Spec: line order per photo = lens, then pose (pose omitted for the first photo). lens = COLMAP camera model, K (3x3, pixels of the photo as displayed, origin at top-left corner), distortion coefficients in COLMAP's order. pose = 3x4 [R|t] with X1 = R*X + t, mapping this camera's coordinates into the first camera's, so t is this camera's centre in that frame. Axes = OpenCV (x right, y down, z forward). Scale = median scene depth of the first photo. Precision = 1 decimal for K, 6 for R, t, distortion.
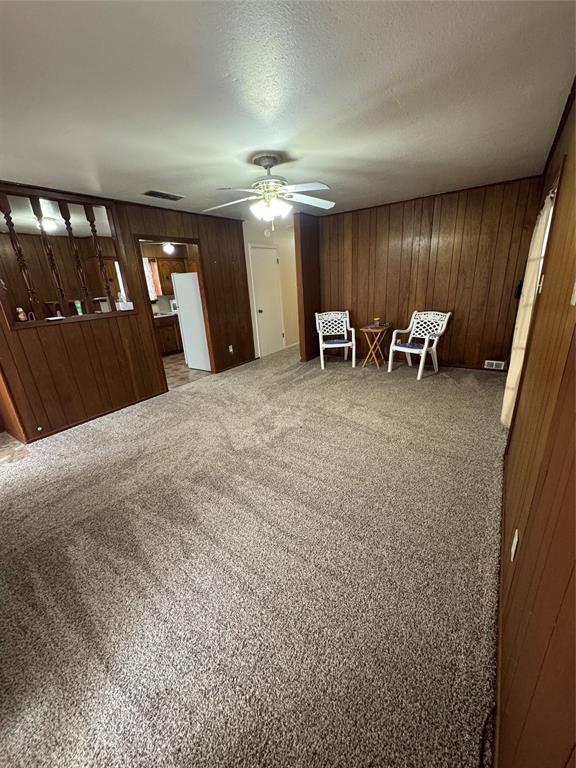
lens RADIAL K [[306.0, 0, 288.0], [0, 306.0, 384.0], [0, 0, 1]] dist [-0.002604, -0.000017]
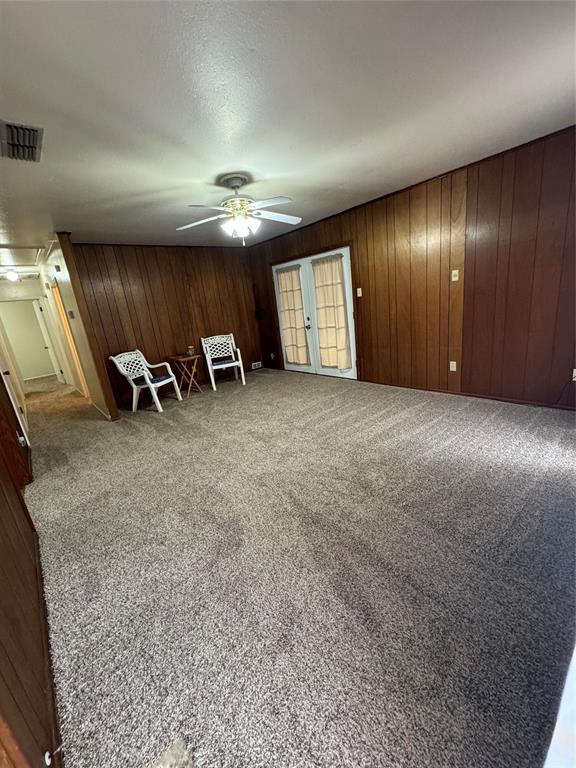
lens RADIAL K [[306.0, 0, 275.1], [0, 306.0, 388.1], [0, 0, 1]] dist [0.095247, -0.000009]
pose [[0.279879, -0.237795, 0.930119, -0.811284], [0.400553, 0.909406, 0.111970, -0.103818], [-0.872482, 0.341224, 0.349773, 0.494580]]
